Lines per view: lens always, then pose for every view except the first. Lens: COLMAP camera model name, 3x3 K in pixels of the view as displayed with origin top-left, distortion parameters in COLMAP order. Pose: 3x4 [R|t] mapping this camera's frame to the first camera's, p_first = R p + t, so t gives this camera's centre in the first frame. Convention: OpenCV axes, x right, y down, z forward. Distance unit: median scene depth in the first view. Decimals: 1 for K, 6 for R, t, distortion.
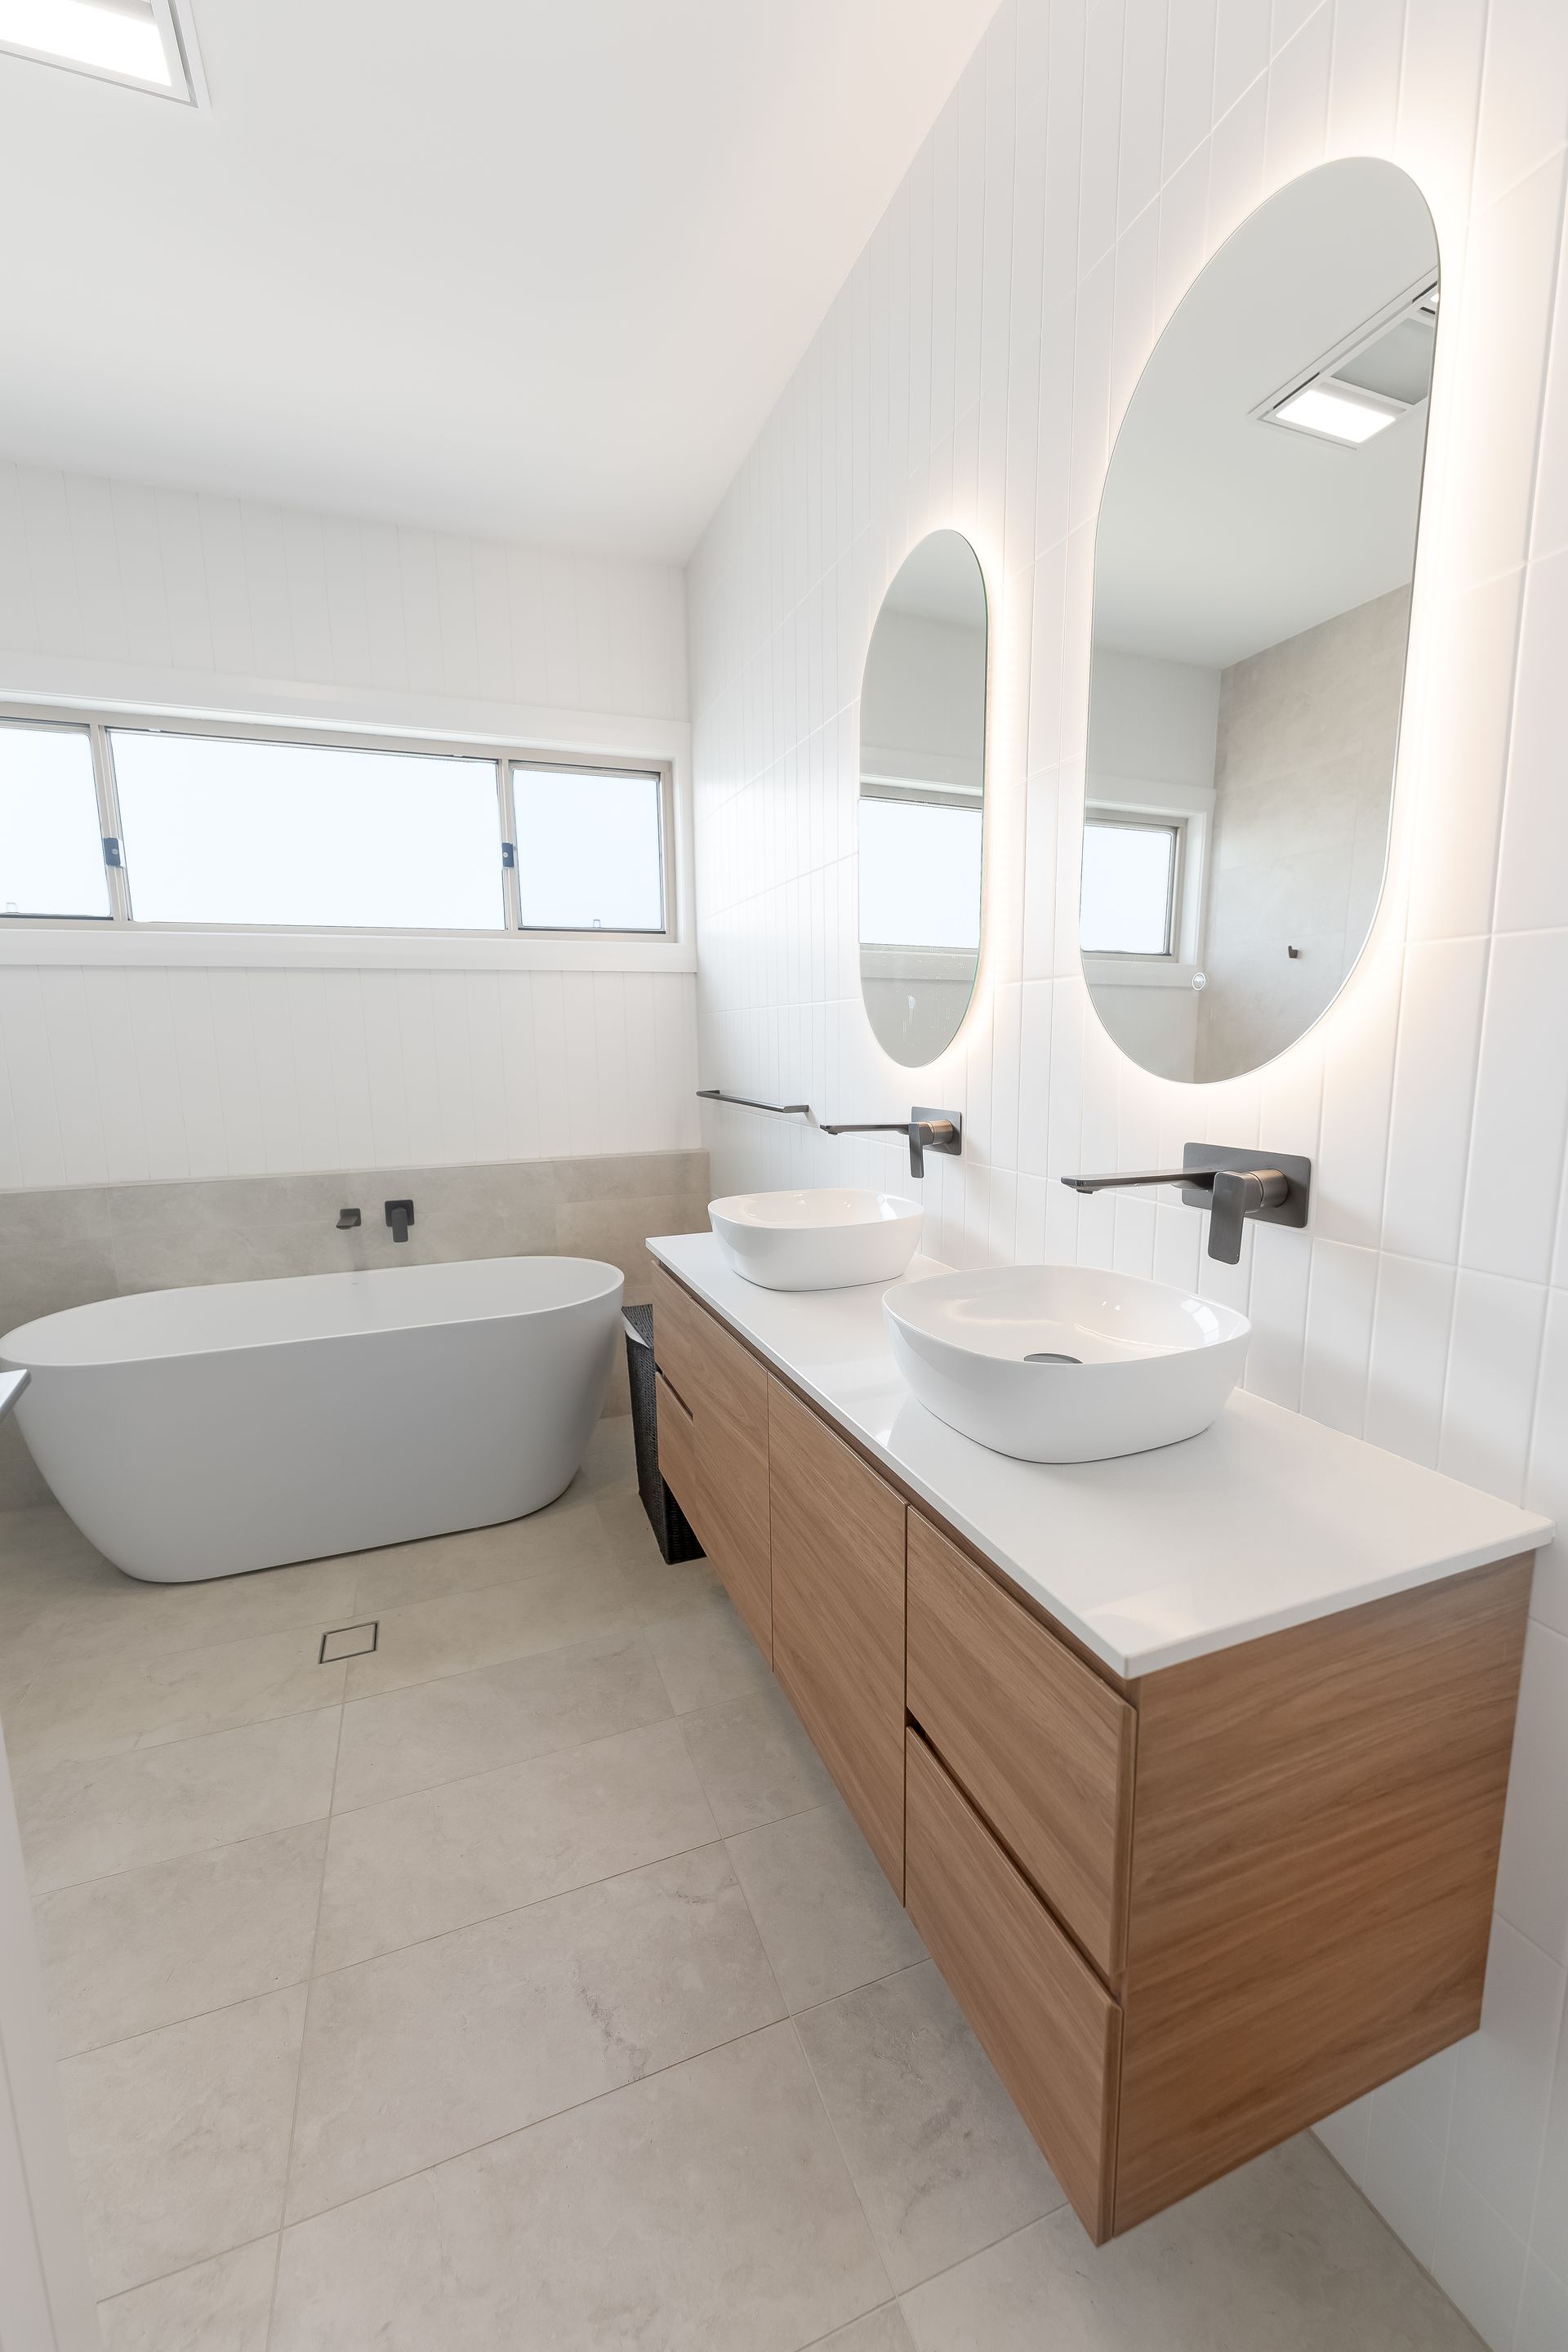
lens RADIAL K [[938.9, 0, 783.5], [0, 938.9, 1162.3], [0, 0, 1]] dist [0.000567, -0.000019]
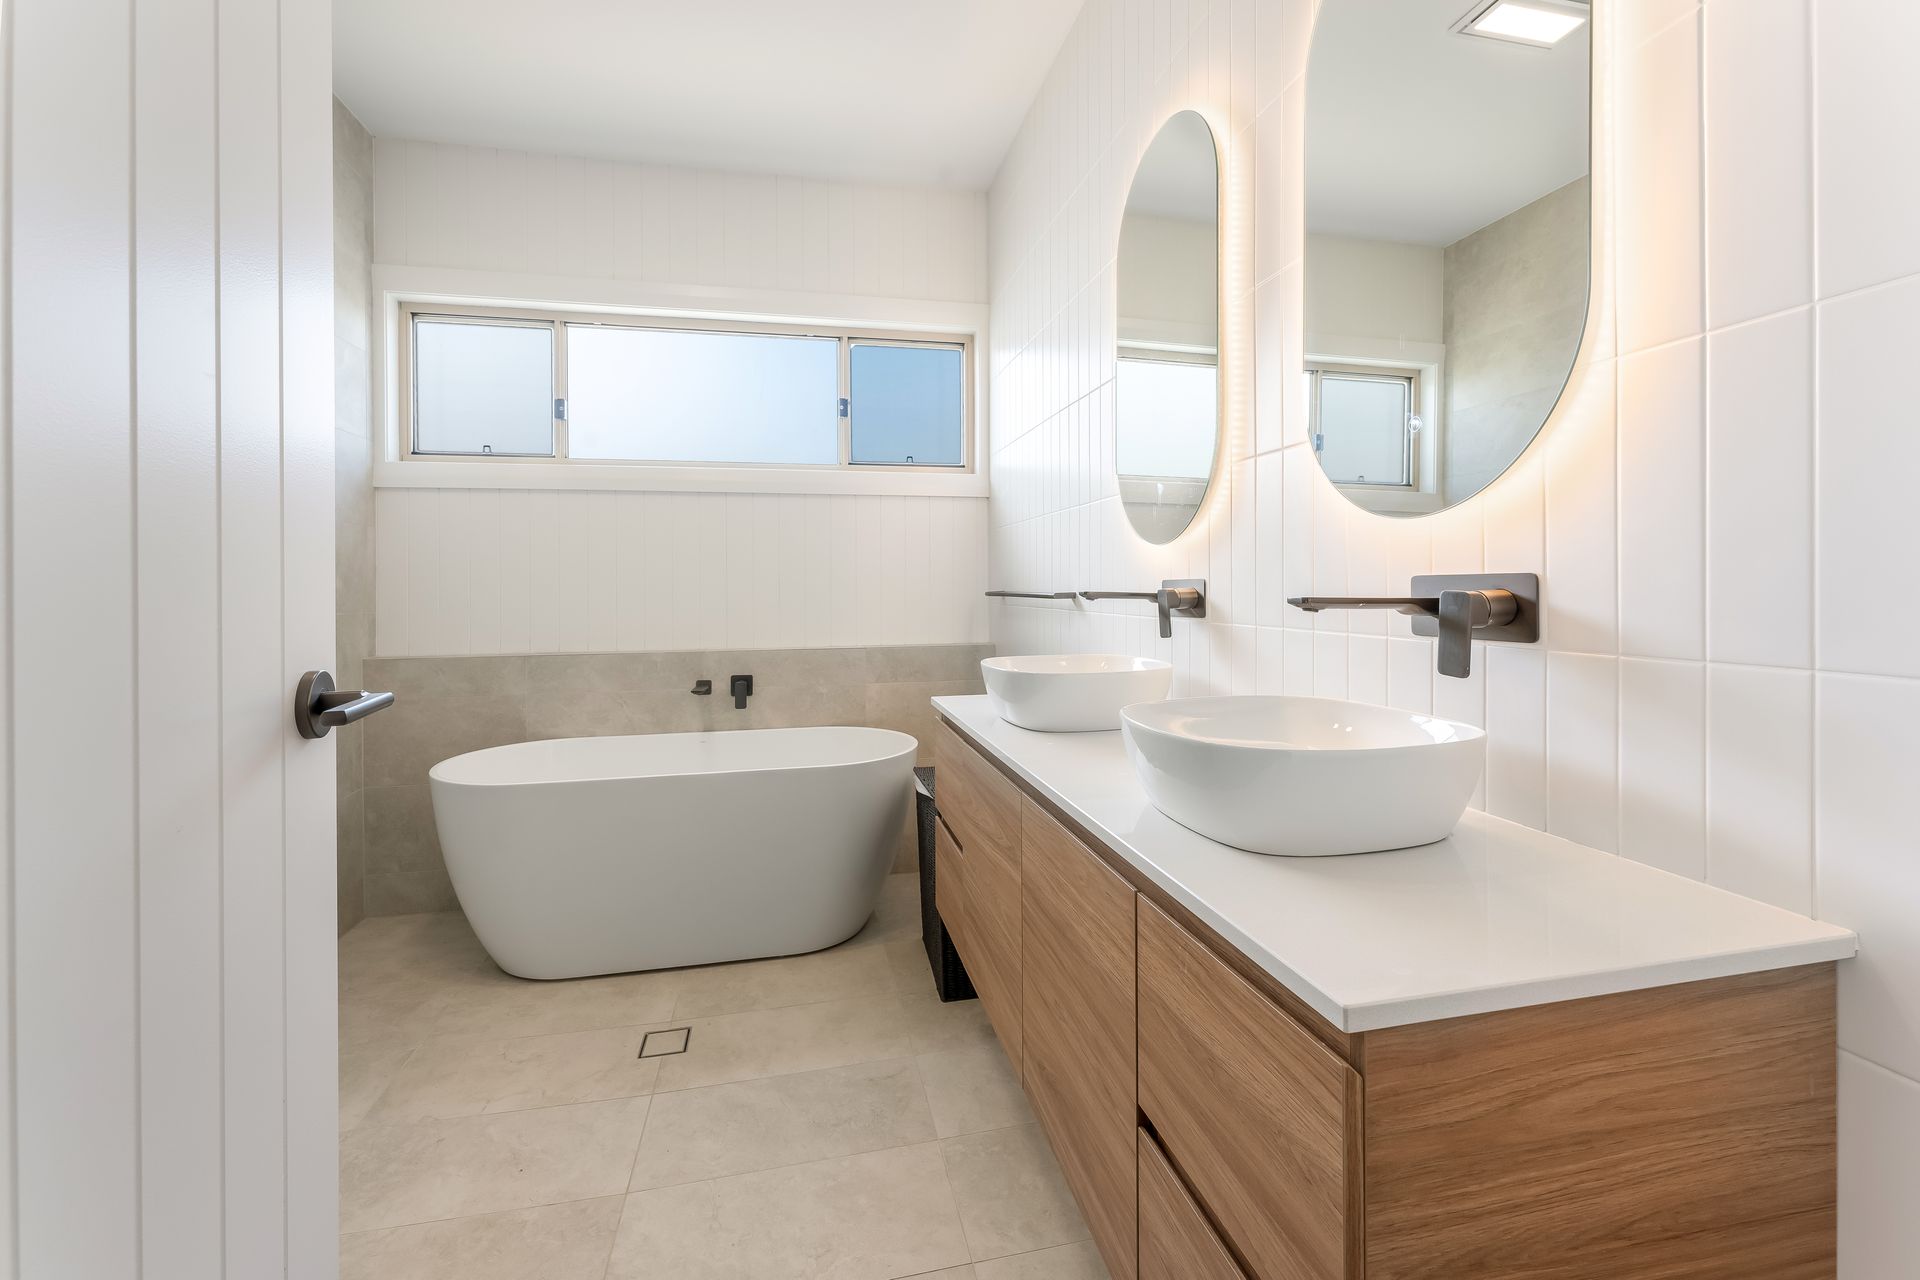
lens RADIAL K [[779.0, 0, 958.0], [0, 779.0, 586.2], [0, 0, 1]] dist [0.000022, 0.000084]
pose [[0.987730, 0.007518, -0.155991, 0.048817], [-0.031074, 0.988330, -0.149126, 0.118307], [0.153050, 0.152143, 0.976437, 0.050290]]
